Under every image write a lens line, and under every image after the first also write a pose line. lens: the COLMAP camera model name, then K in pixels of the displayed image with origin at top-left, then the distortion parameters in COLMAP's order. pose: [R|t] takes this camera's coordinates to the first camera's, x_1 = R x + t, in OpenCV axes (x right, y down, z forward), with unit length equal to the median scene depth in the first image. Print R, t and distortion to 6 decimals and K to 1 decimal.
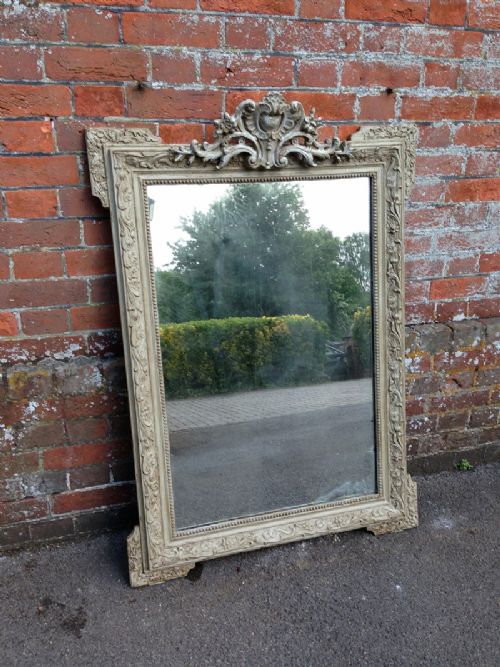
lens RADIAL K [[576.4, 0, 250.0], [0, 576.4, 333.5], [0, 0, 1]] dist [0.120262, -0.196250]
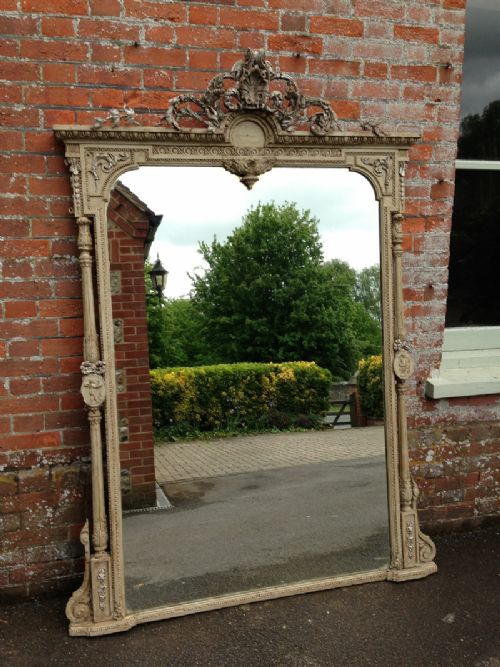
lens RADIAL K [[629.3, 0, 248.7], [0, 629.3, 337.1], [0, 0, 1]] dist [0.149314, -0.305662]
pose [[0.999599, -0.020659, -0.019342, 0.146340], [0.016251, 0.978557, -0.205335, 0.074733], [0.023169, 0.204939, 0.978501, -0.708703]]
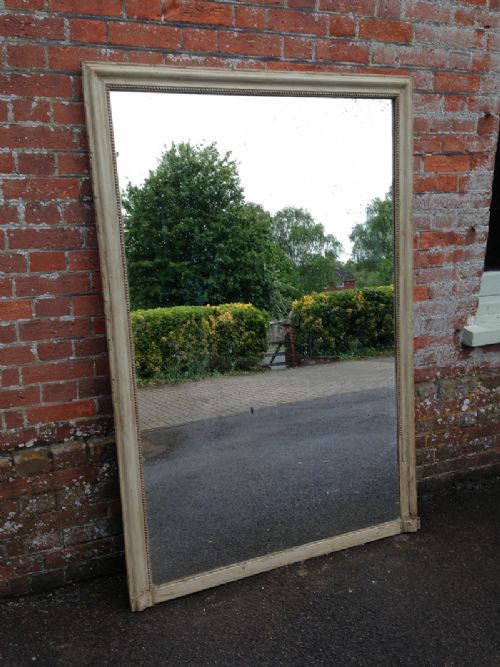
lens RADIAL K [[629.3, 0, 248.7], [0, 629.3, 337.1], [0, 0, 1]] dist [0.149314, -0.305662]
pose [[0.992335, -0.049437, 0.113258, -0.190486], [0.061599, 0.992399, -0.106534, 0.001636], [-0.107130, 0.112694, 0.987838, -0.550445]]
